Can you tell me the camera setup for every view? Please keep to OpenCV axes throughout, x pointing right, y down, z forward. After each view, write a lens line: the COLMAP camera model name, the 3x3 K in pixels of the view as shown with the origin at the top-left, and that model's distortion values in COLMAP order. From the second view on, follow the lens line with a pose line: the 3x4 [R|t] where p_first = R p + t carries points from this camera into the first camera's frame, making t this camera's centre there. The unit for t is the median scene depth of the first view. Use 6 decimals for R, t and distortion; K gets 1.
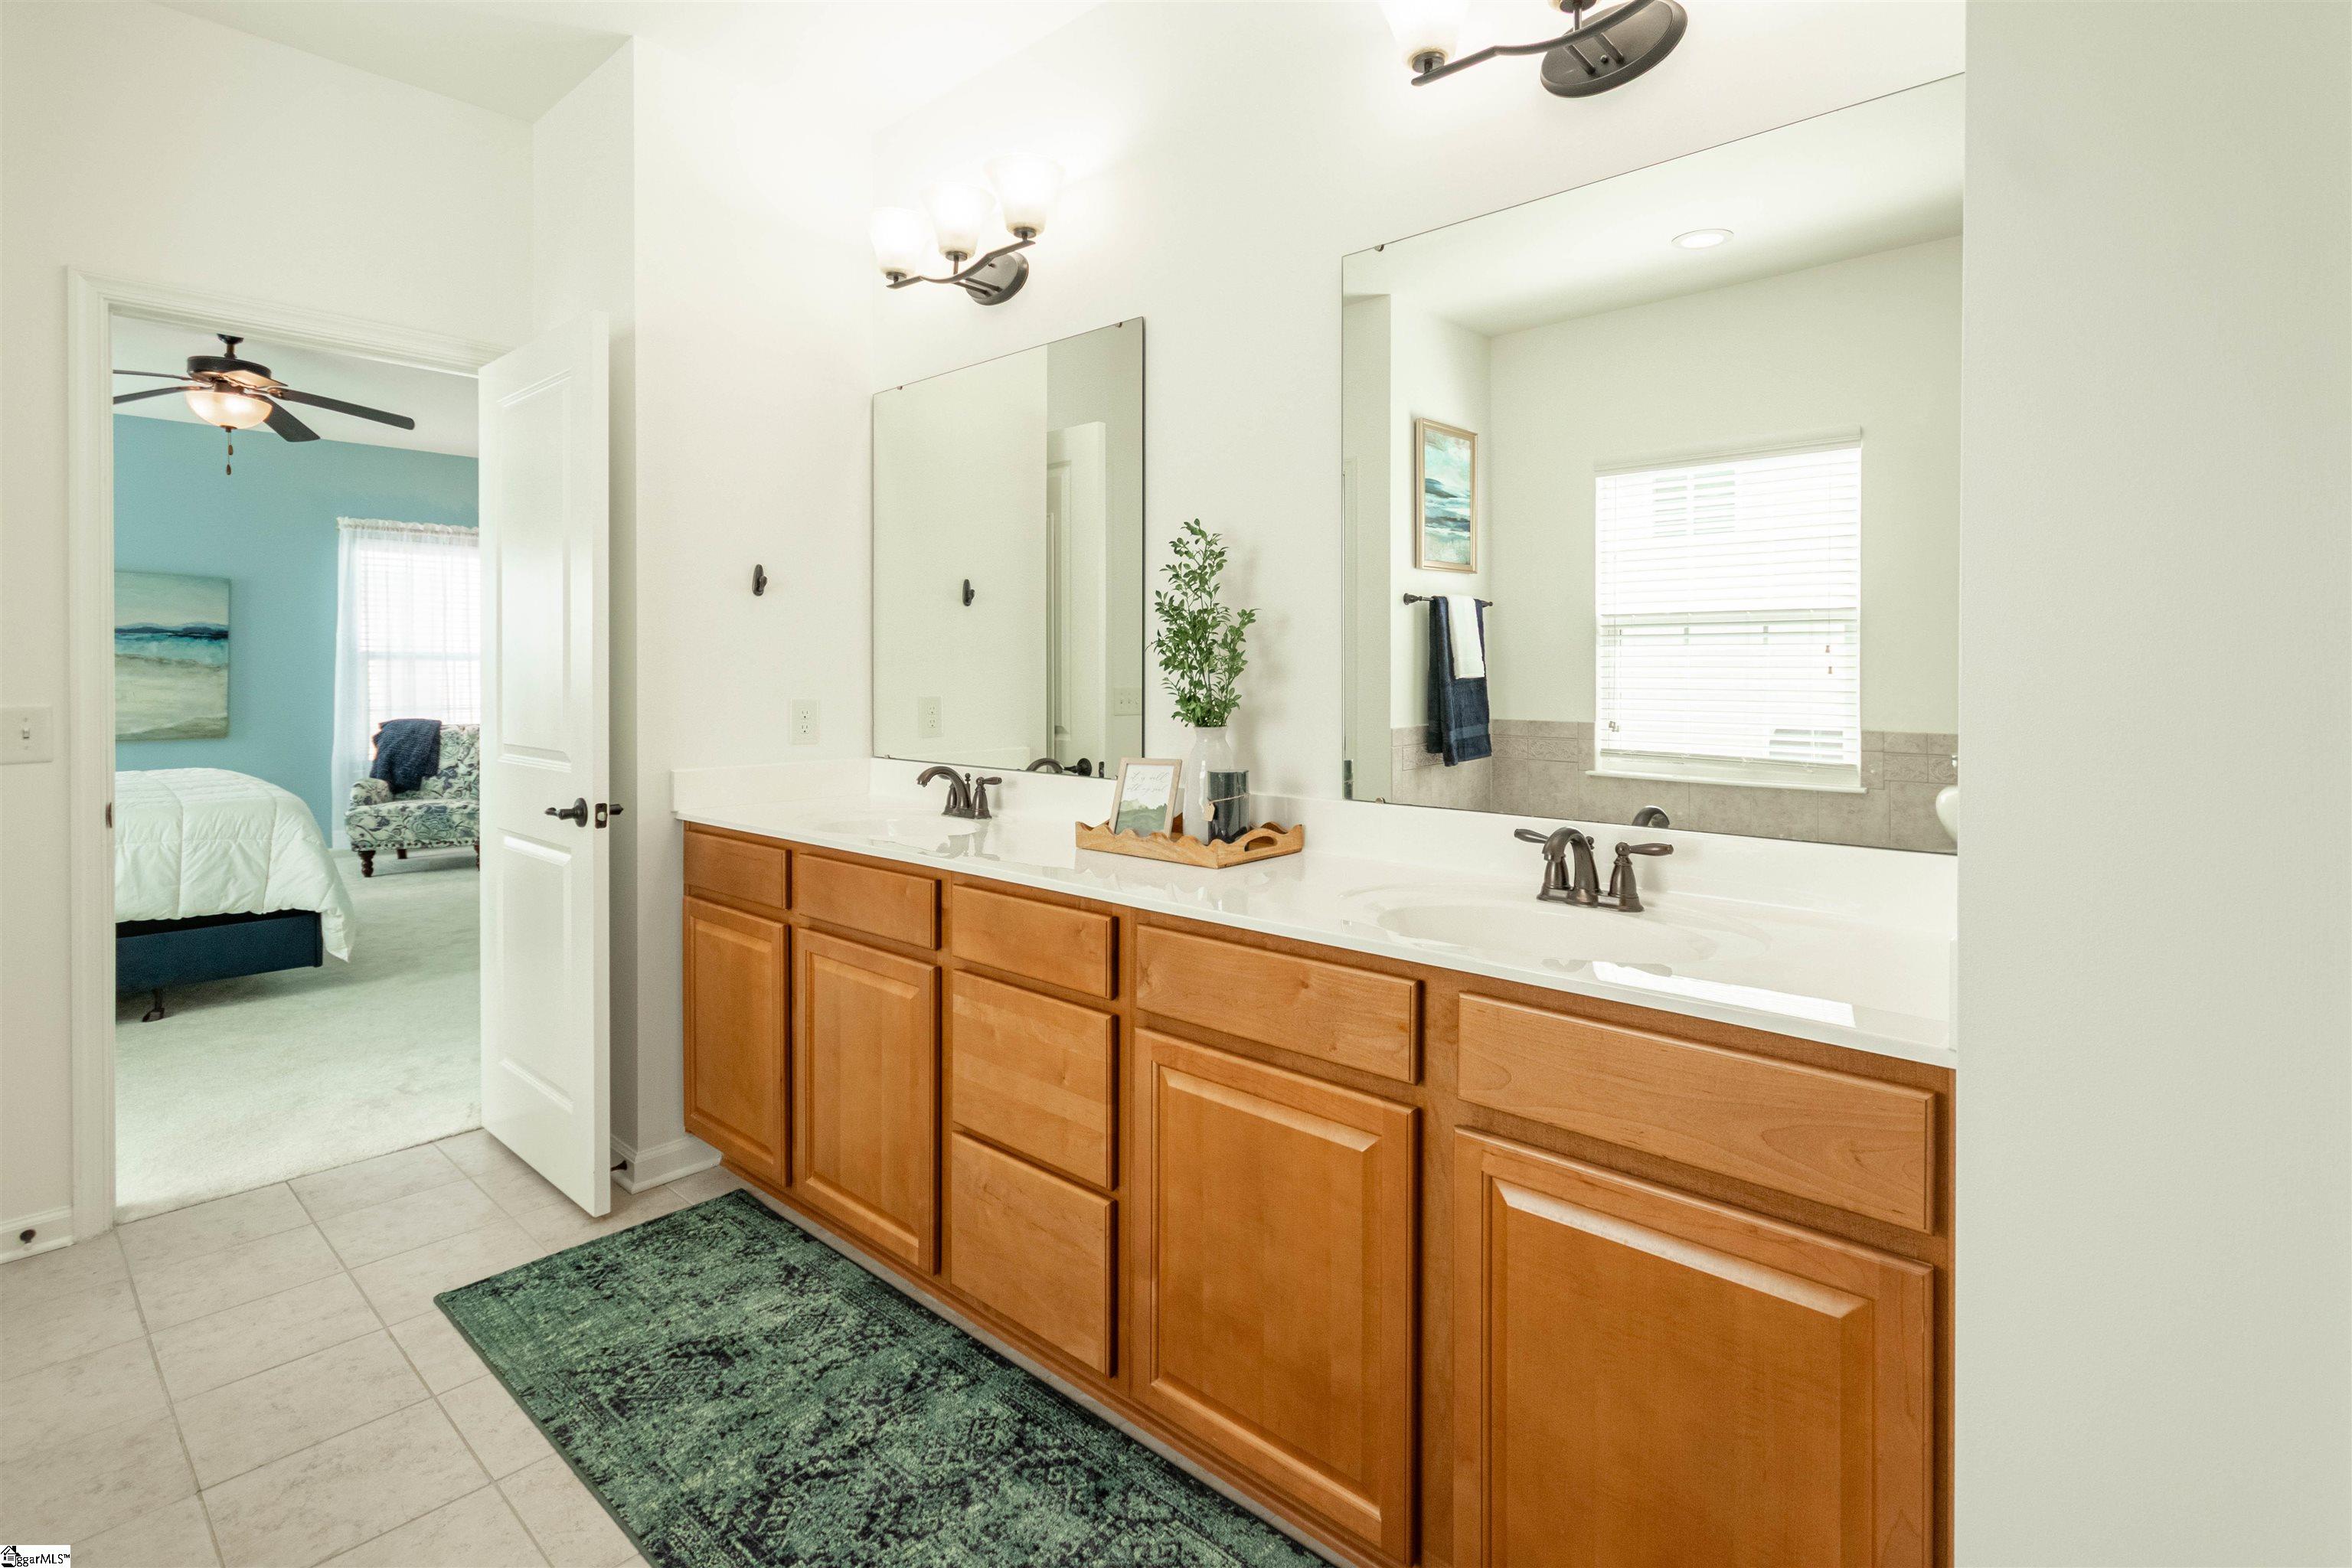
lens RADIAL K [[1119.6, 0, 1190.2], [0, 1119.6, 677.4], [0, 0, 1]] dist [0.001343, 0.000114]
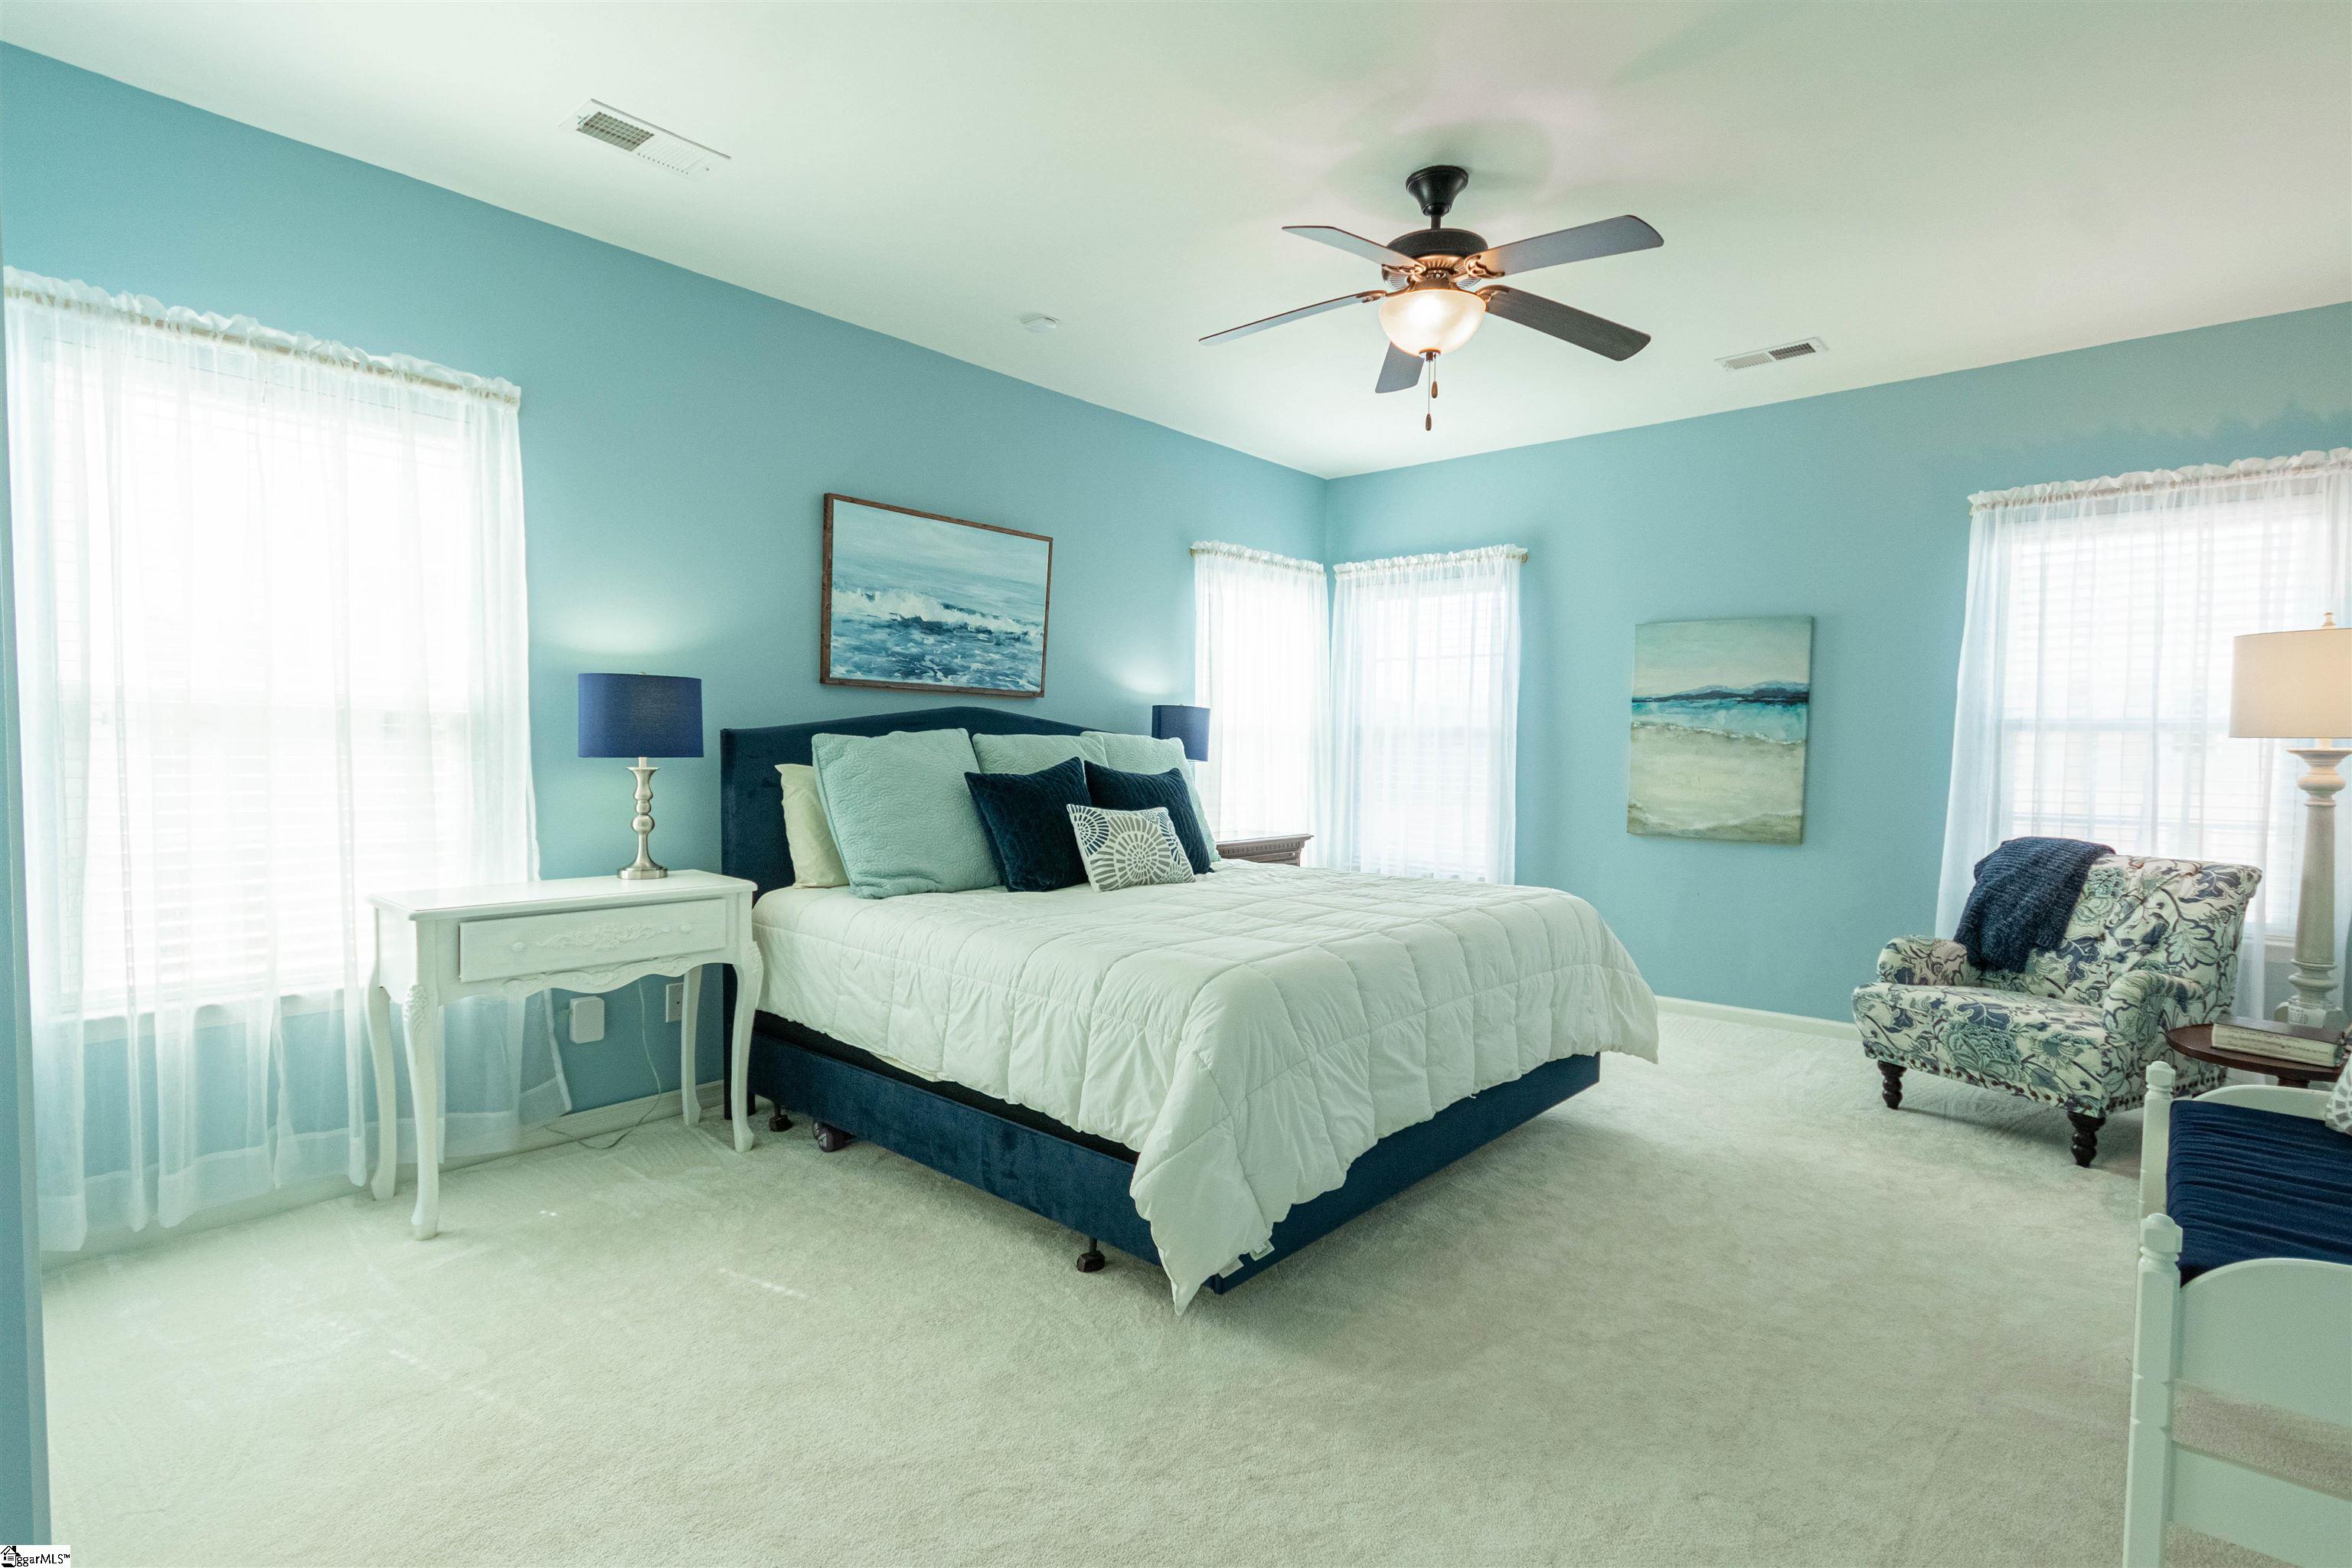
lens RADIAL K [[1152.5, 0, 1179.5], [0, 1152.5, 796.8], [0, 0, 1]] dist [-0.001158, 0.001136]
pose [[0.009861, 0.045277, -0.998926, -0.149035], [-0.013683, 0.998887, 0.045140, -0.003436], [0.999858, 0.013223, 0.010470, 0.616277]]
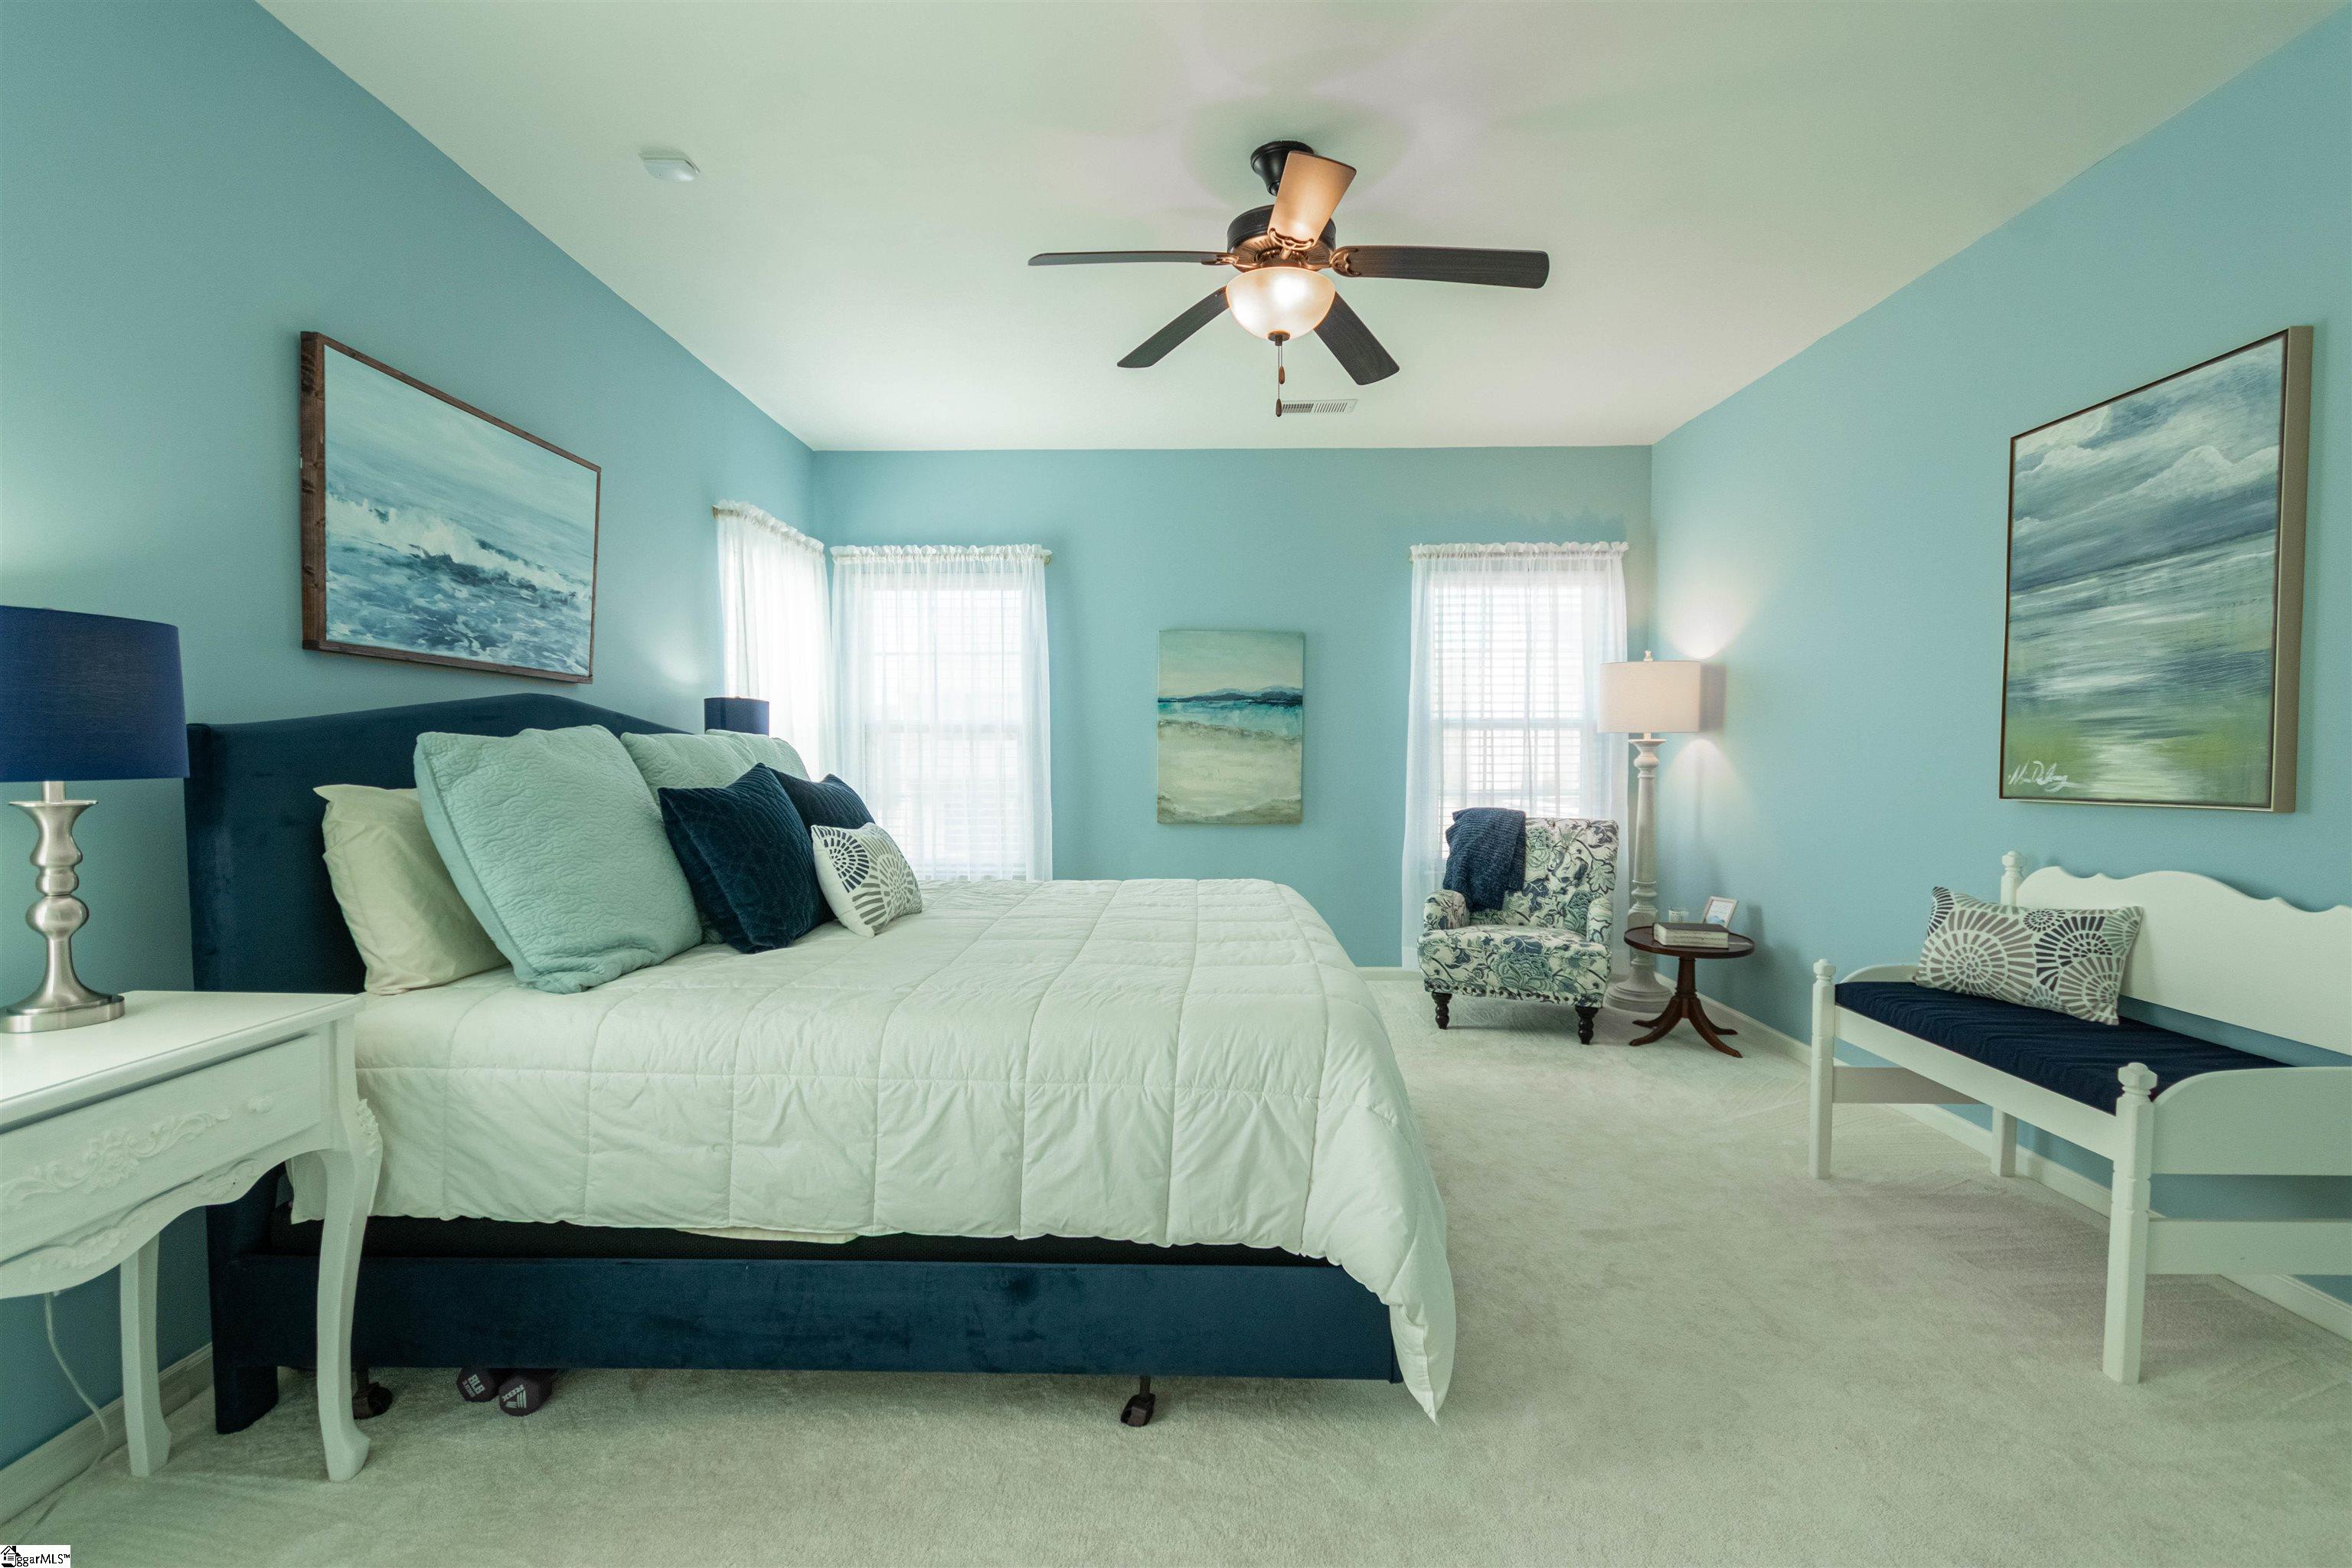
lens RADIAL K [[1078.2, 0, 1177.4], [0, 1078.2, 794.8], [0, 0, 1]] dist [0.002028, 0.000799]
pose [[0.659966, 0.031823, -0.750621, -0.323586], [-0.000768, 0.999131, 0.041684, -0.001542], [0.751295, -0.026934, 0.659417, 0.409298]]
